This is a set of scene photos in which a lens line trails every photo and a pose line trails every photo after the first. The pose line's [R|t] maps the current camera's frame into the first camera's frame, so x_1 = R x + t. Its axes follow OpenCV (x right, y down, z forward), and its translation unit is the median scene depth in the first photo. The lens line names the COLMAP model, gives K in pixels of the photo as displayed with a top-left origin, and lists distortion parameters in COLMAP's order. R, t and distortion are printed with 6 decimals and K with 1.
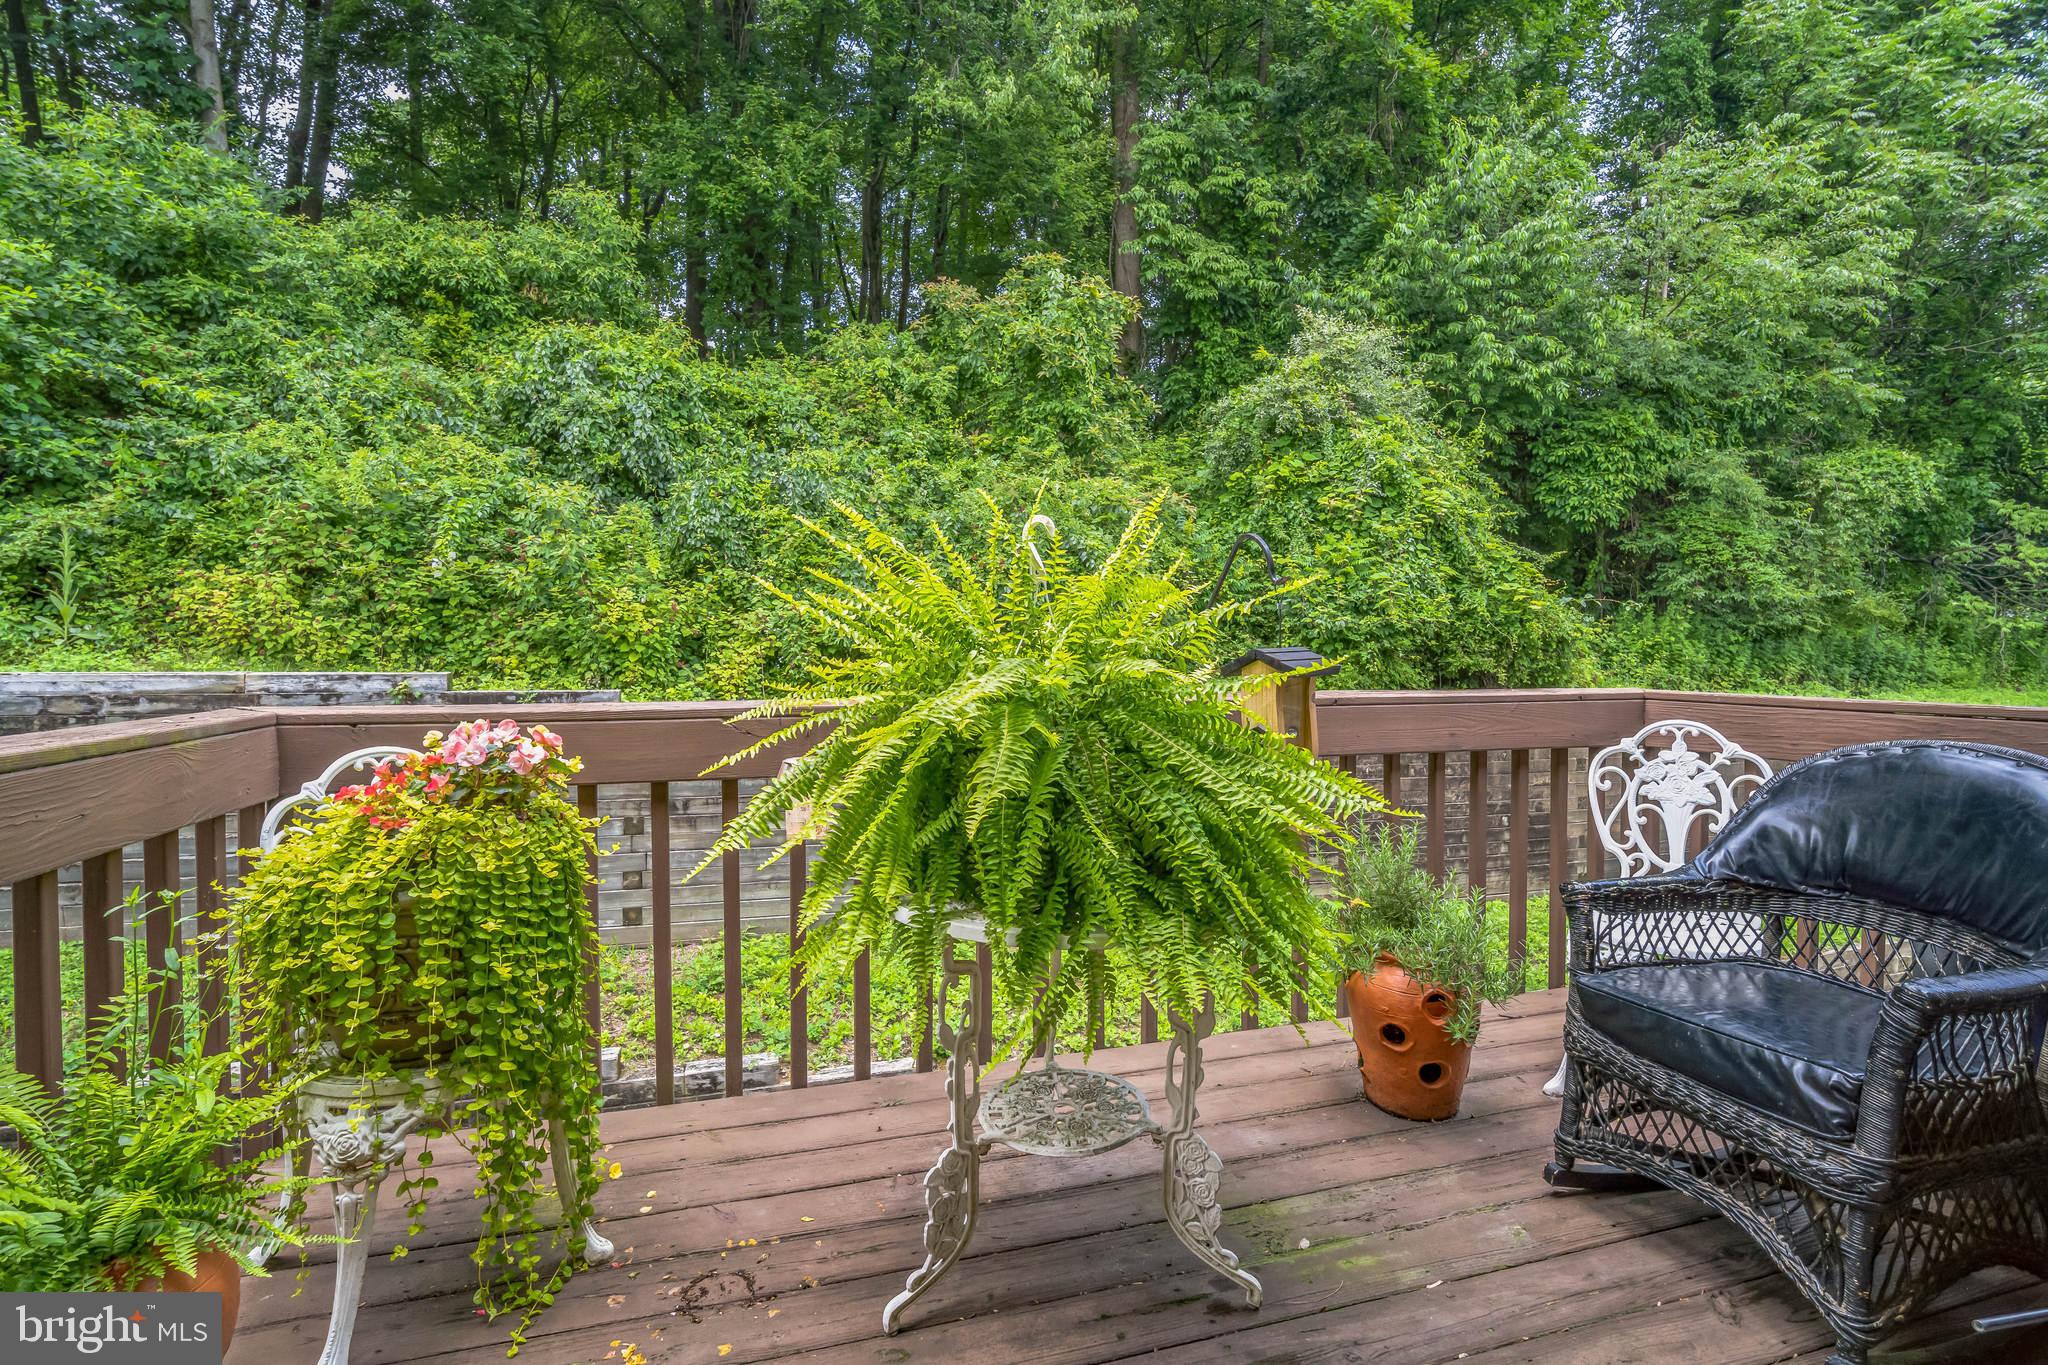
lens RADIAL K [[927.5, 0, 1025.0], [0, 927.5, 664.6], [0, 0, 1]] dist [-0.008718, 0.001328]
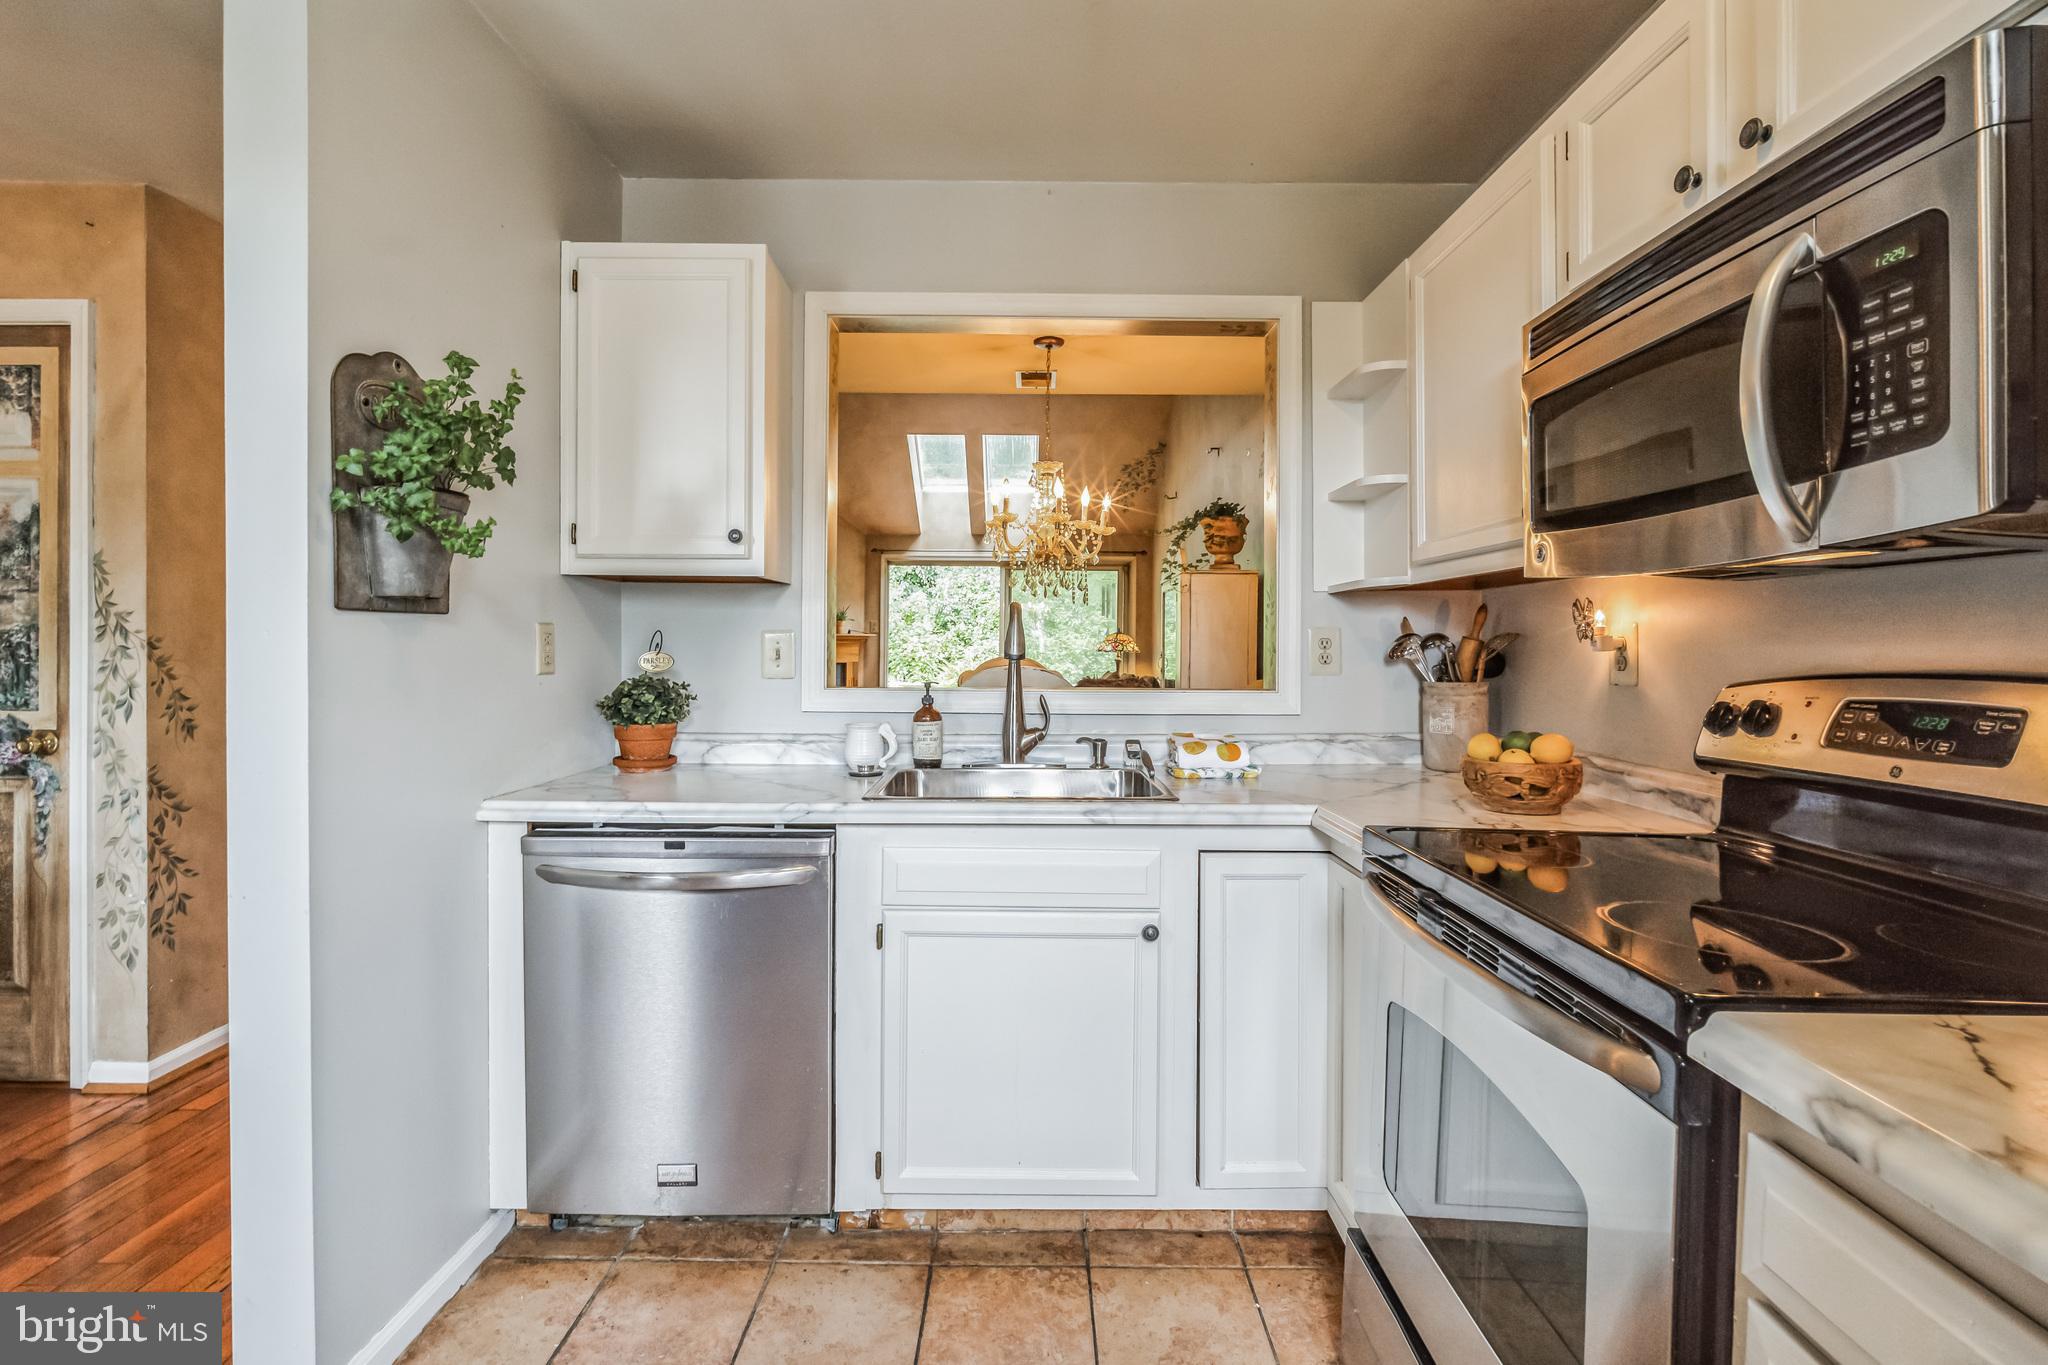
lens RADIAL K [[927.5, 0, 1027.2], [0, 927.5, 637.5], [0, 0, 1]] dist [-0.008718, 0.001328]
pose [[0.958833, 0.001890, -0.283963, 0.439696], [-0.011316, 0.999438, -0.031558, -0.014875], [0.283744, 0.033472, 0.958316, -1.008965]]
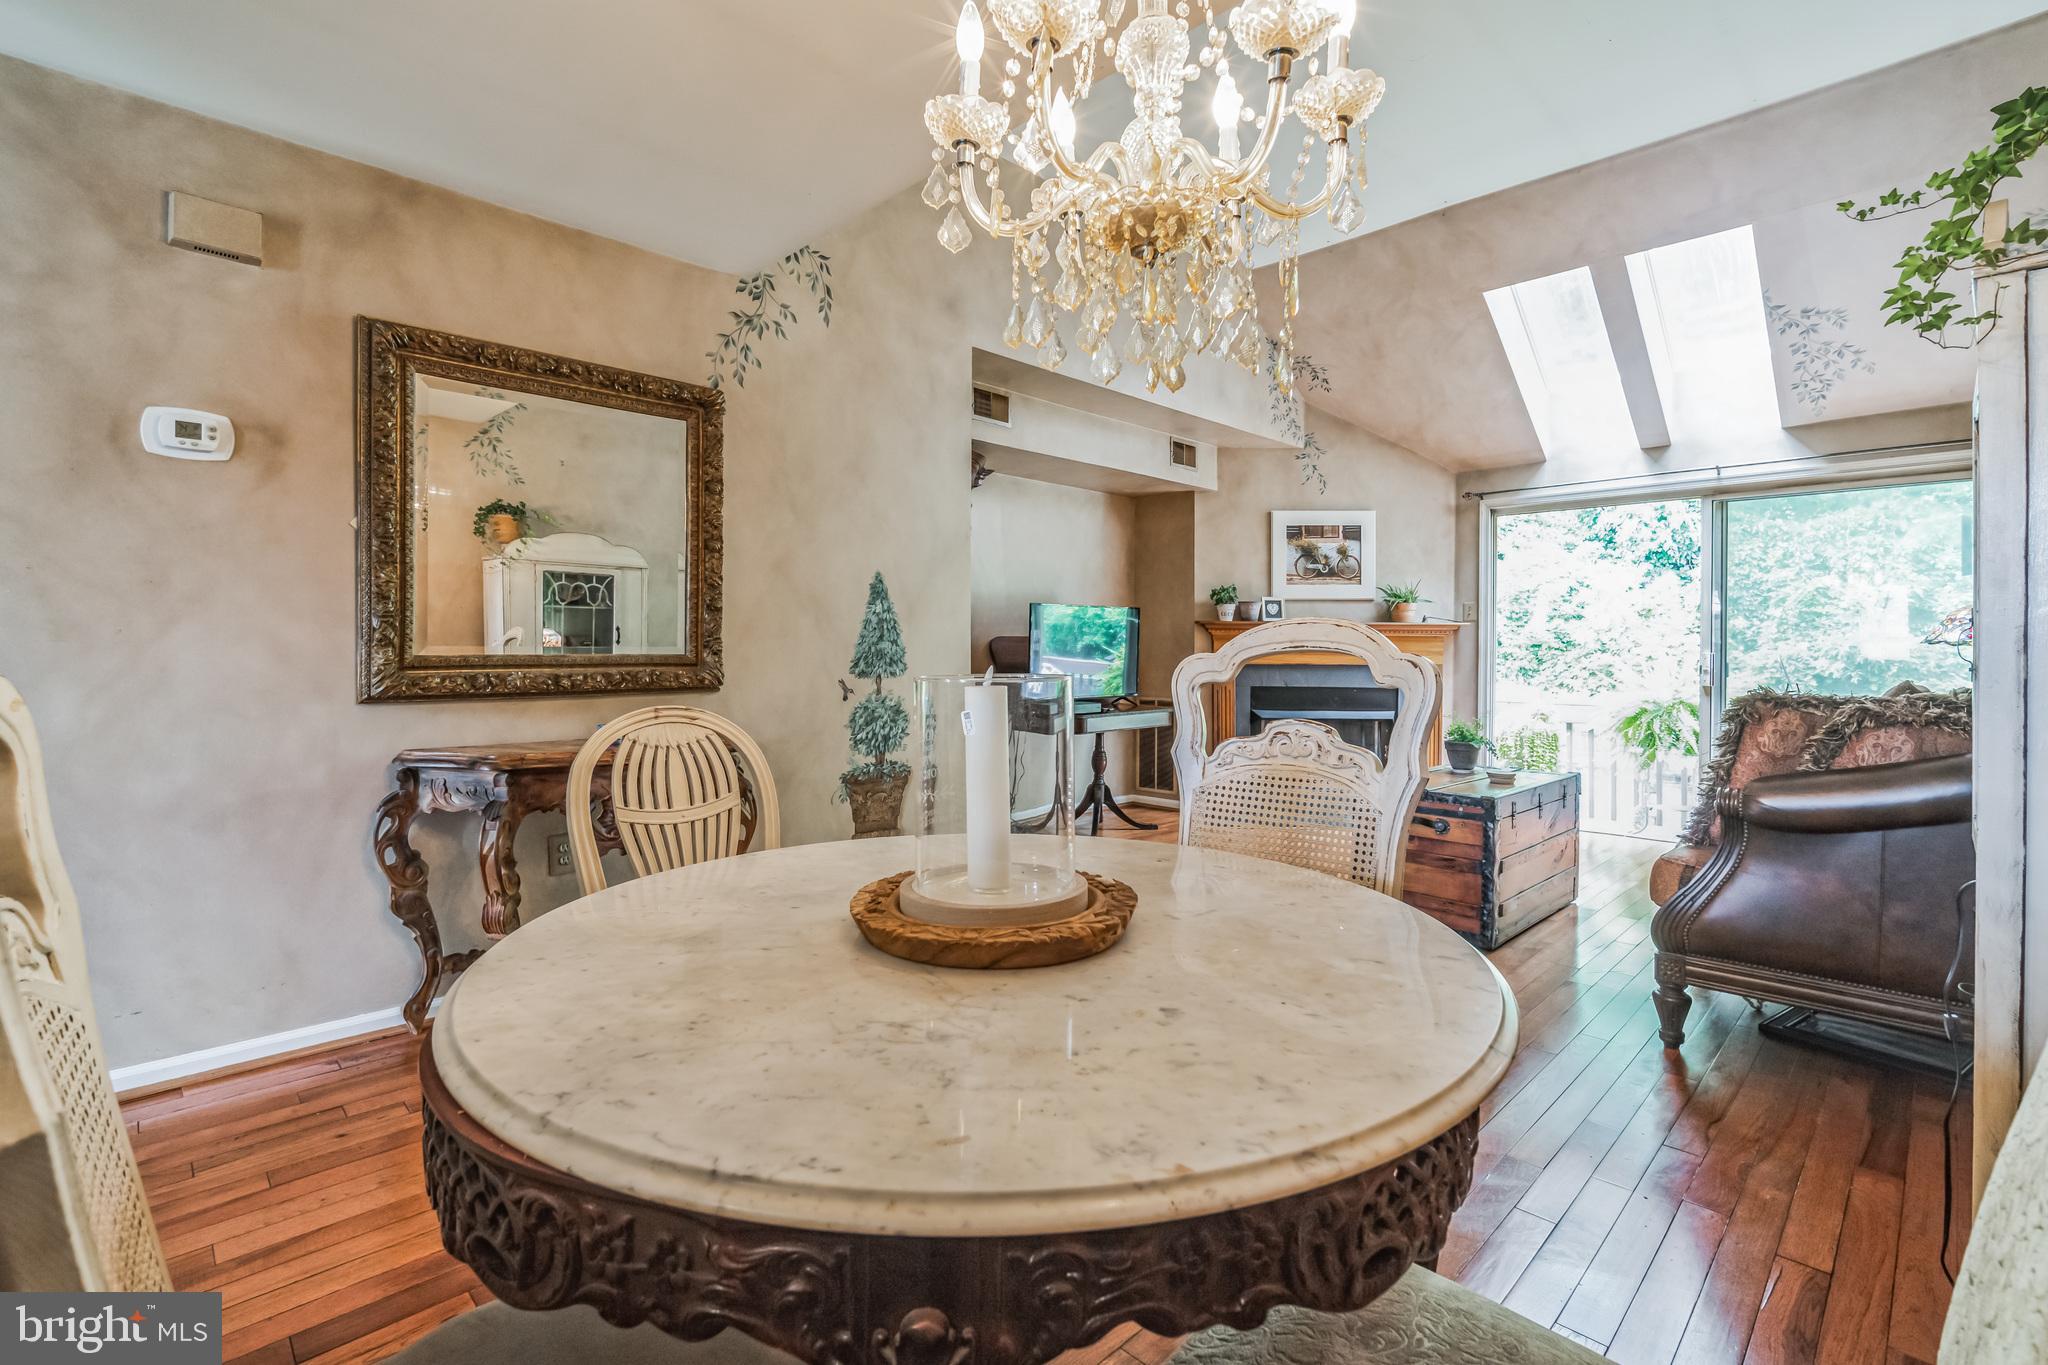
lens RADIAL K [[927.5, 0, 1027.7], [0, 927.5, 640.1], [0, 0, 1]] dist [-0.008718, 0.001328]
pose [[0.476238, -0.010385, -0.879255, 0.422863], [-0.026696, 0.999299, -0.026263, -0.009754], [0.878911, 0.035980, 0.475627, -0.642240]]
